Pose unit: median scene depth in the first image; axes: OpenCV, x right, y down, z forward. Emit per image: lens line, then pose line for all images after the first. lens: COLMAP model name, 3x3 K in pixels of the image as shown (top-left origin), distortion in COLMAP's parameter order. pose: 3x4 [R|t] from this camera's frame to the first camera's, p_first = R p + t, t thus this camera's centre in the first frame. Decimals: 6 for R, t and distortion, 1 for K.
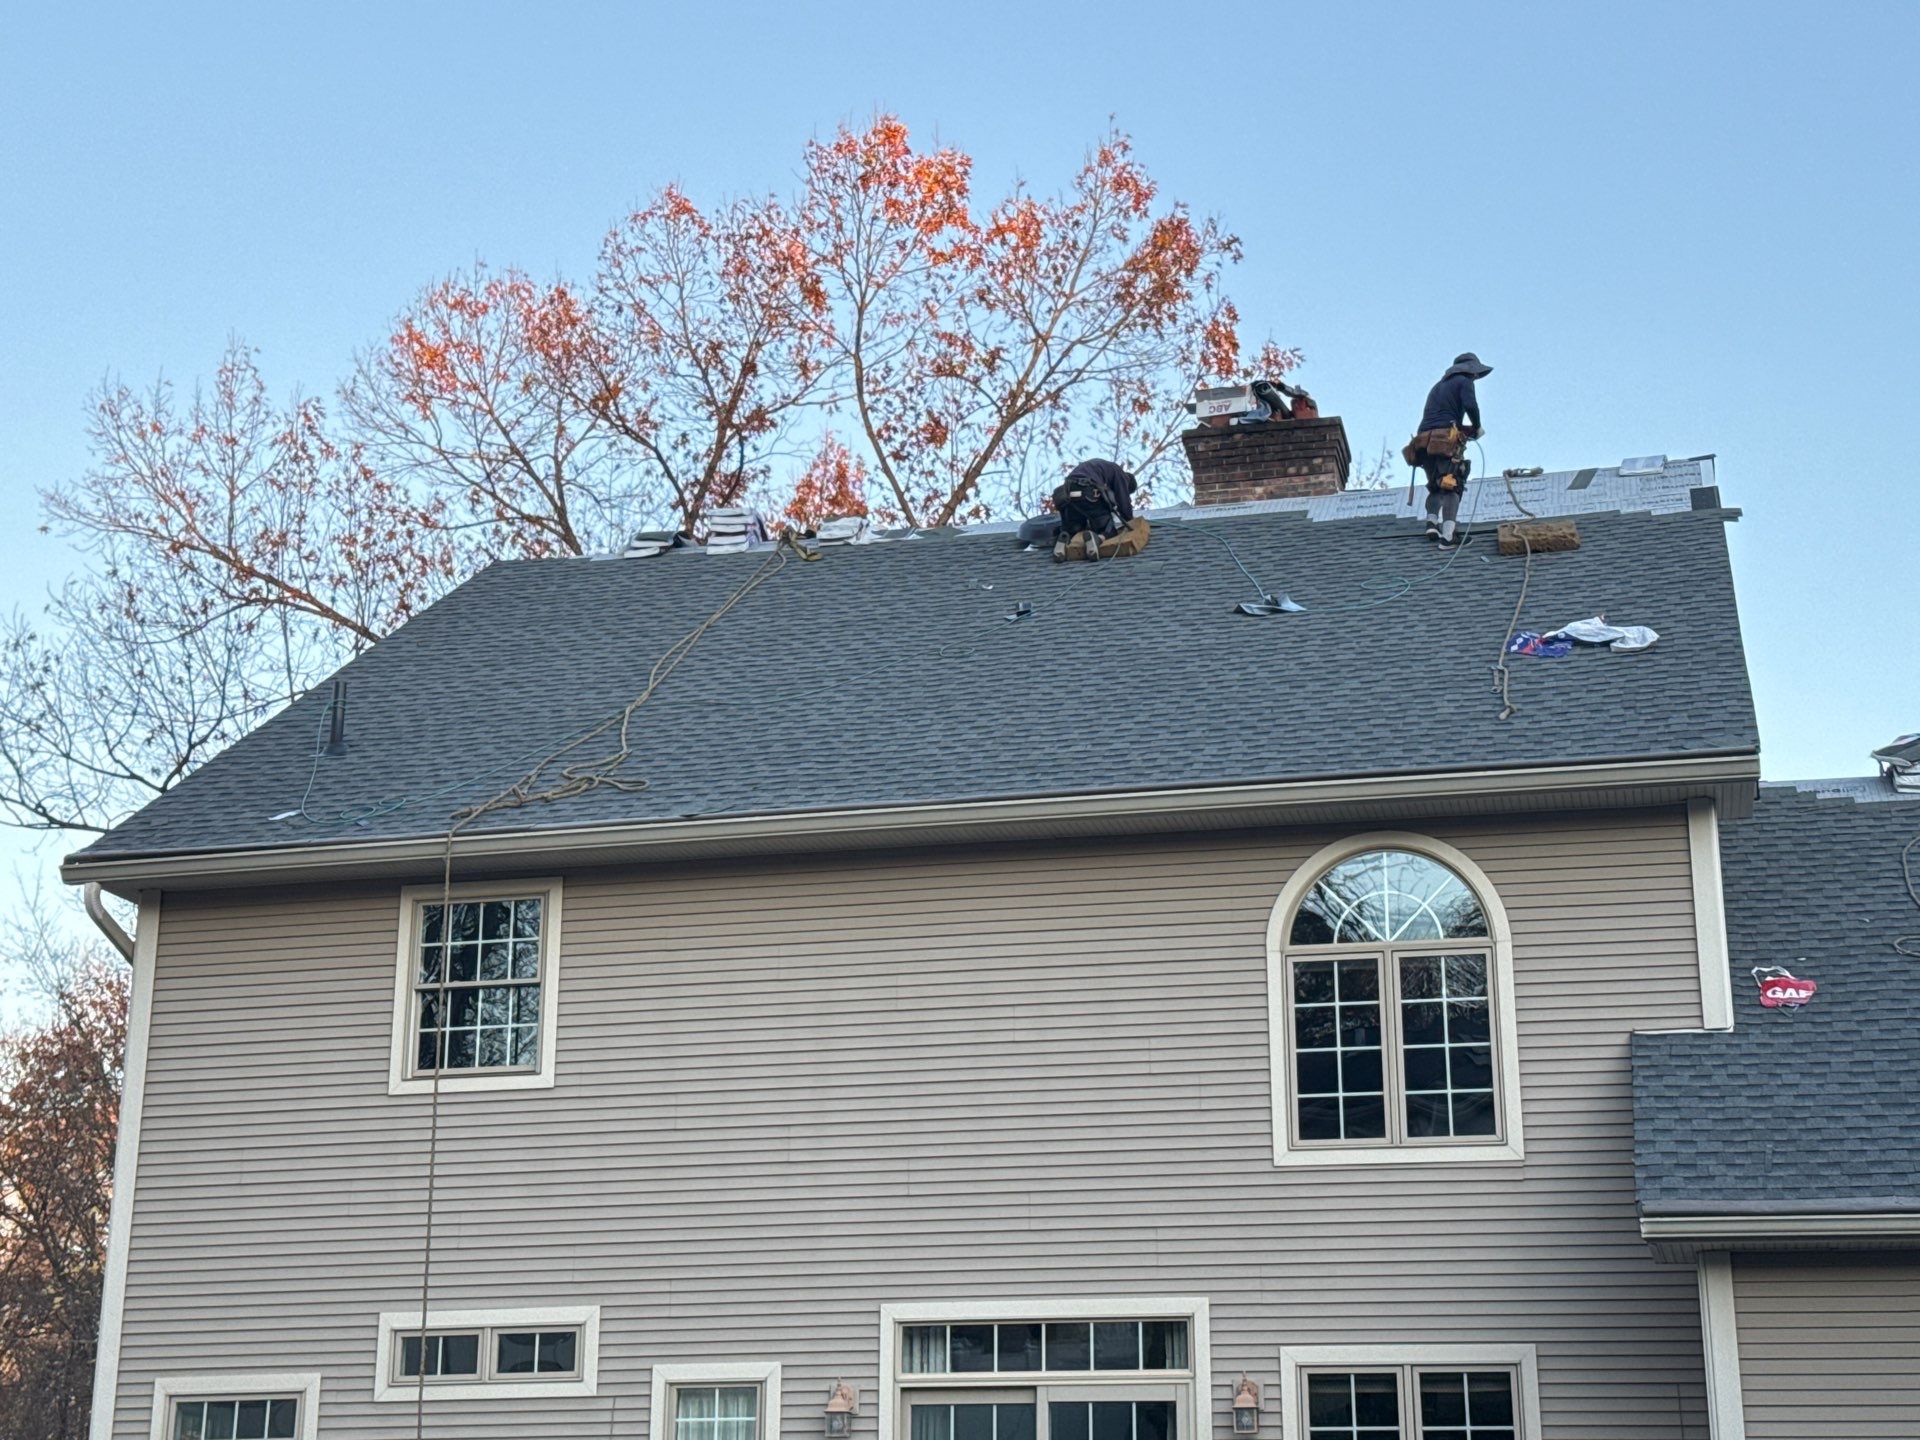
lens RADIAL K [[2969.8, 0, 960.0], [0, 2969.8, 720.0], [0, 0, 1]] dist [0.136702, 0.021669]
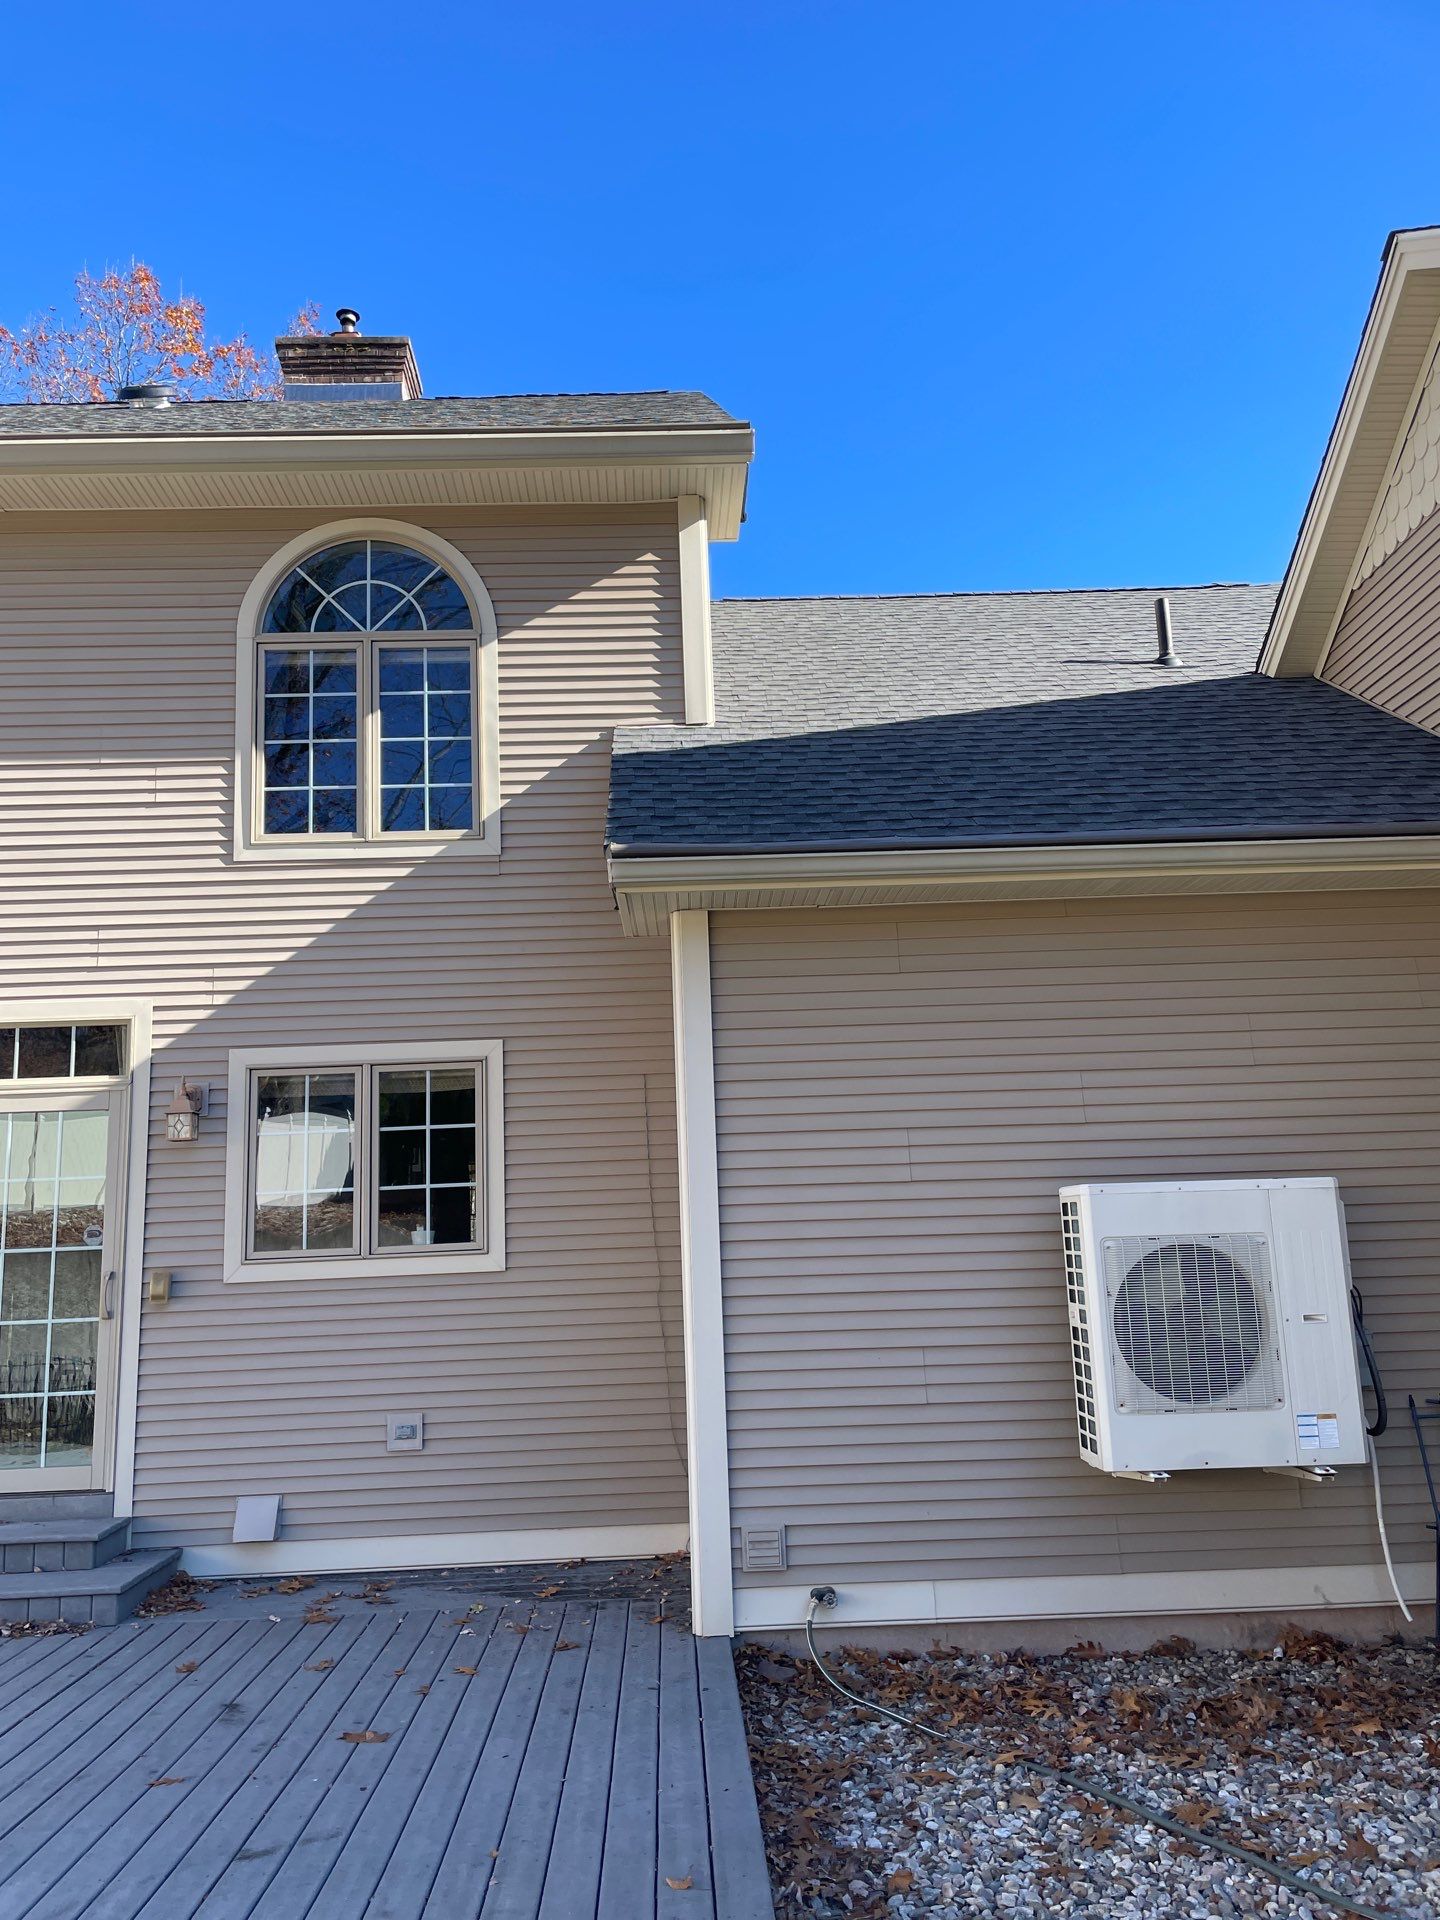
lens RADIAL K [[1447.9, 0, 700.8], [0, 1447.9, 981.1], [0, 0, 1]] dist [0.094723, -0.118872]
pose [[0.964753, 0.010550, 0.262945, 0.124944], [-0.038406, 0.994142, 0.101025, 0.133664], [-0.260339, -0.107563, 0.959507, 0.517308]]
